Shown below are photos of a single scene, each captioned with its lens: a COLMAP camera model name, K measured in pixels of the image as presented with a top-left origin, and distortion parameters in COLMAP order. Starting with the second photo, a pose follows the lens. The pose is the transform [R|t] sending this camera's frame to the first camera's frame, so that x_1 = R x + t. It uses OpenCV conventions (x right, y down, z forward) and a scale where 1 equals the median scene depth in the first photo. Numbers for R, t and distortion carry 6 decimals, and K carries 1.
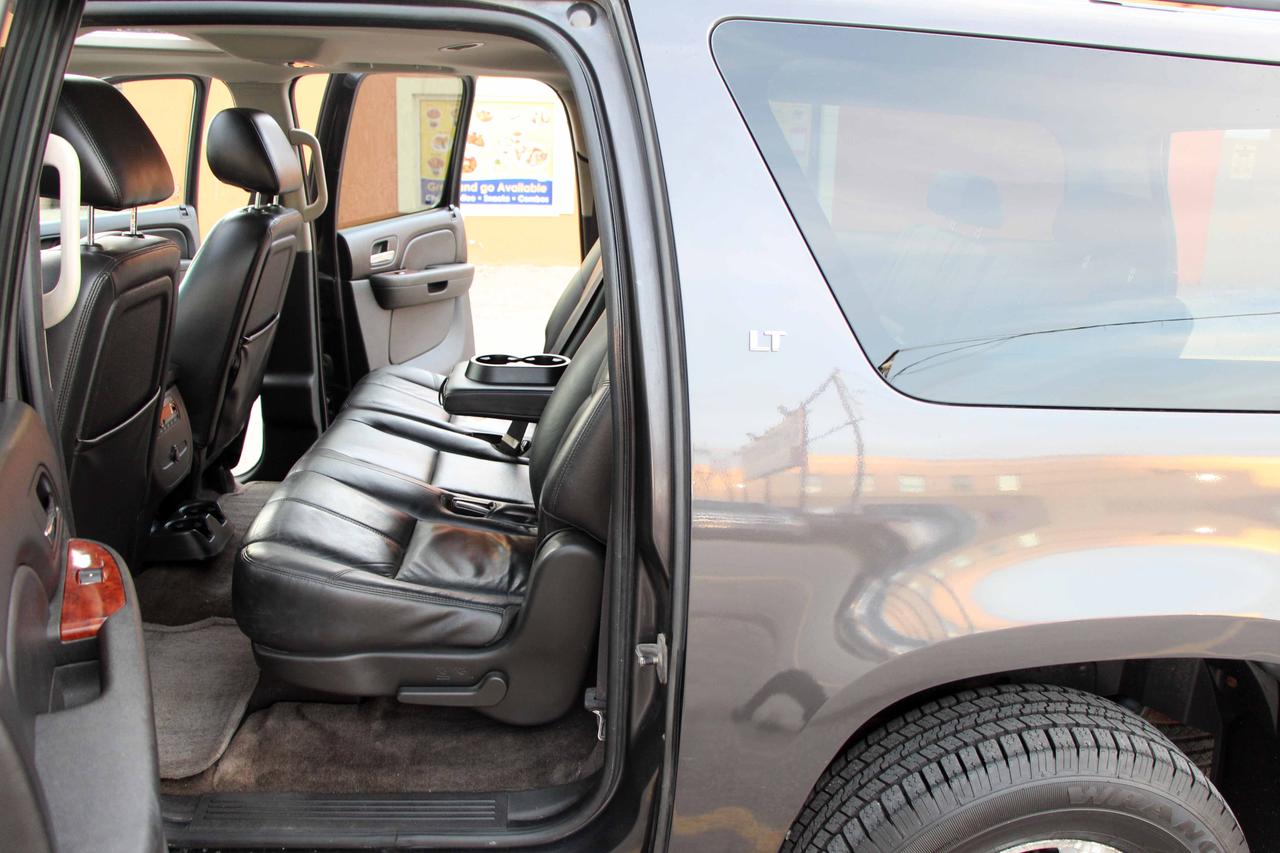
lens RADIAL K [[1067.2, 0, 644.0], [0, 1067.2, 448.9], [0, 0, 1]] dist [-0.195783, 0.211602]
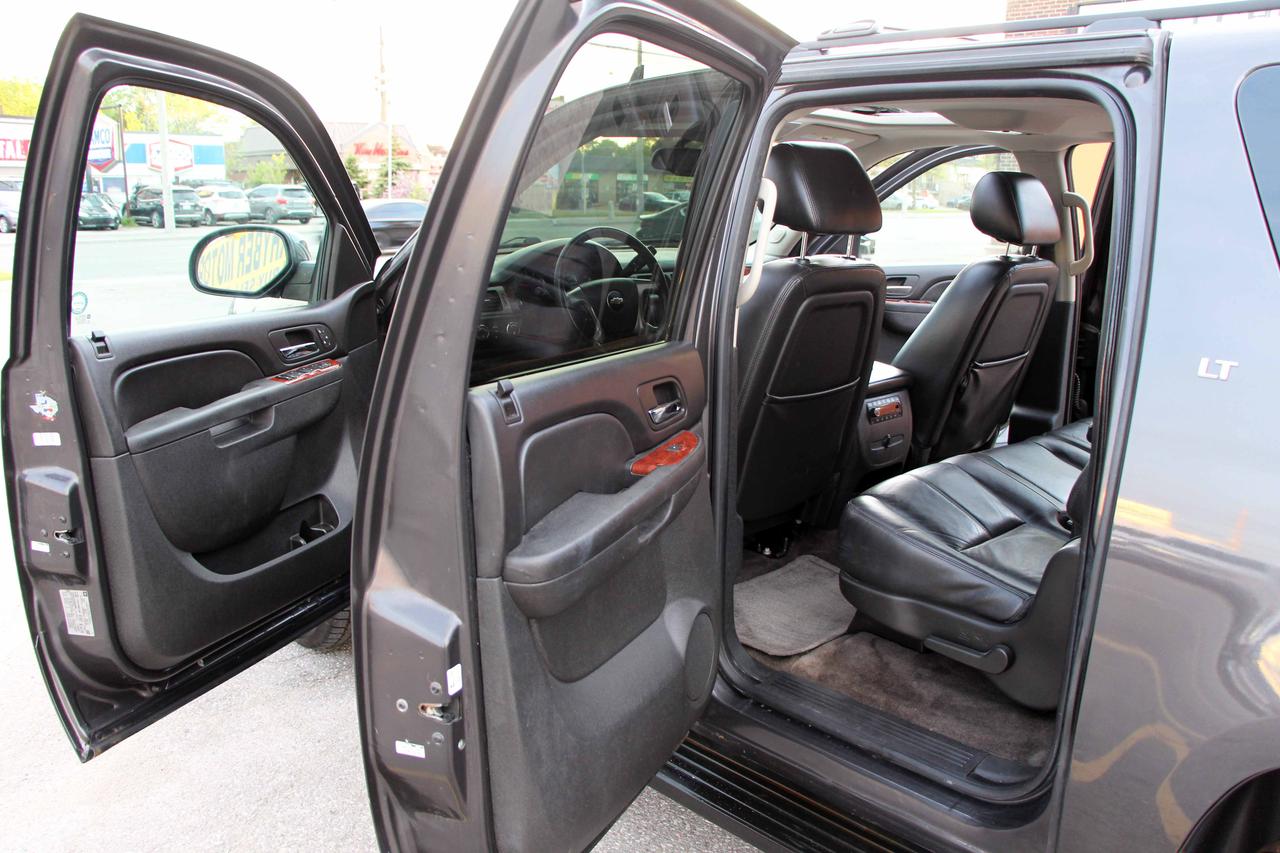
lens RADIAL K [[1067.2, 0, 644.0], [0, 1067.2, 448.9], [0, 0, 1]] dist [-0.195783, 0.211602]
pose [[0.629263, 0.164219, -0.759645, 0.428576], [-0.222623, 0.974551, 0.026264, 0.059389], [0.744626, 0.152587, 0.649807, -0.056699]]
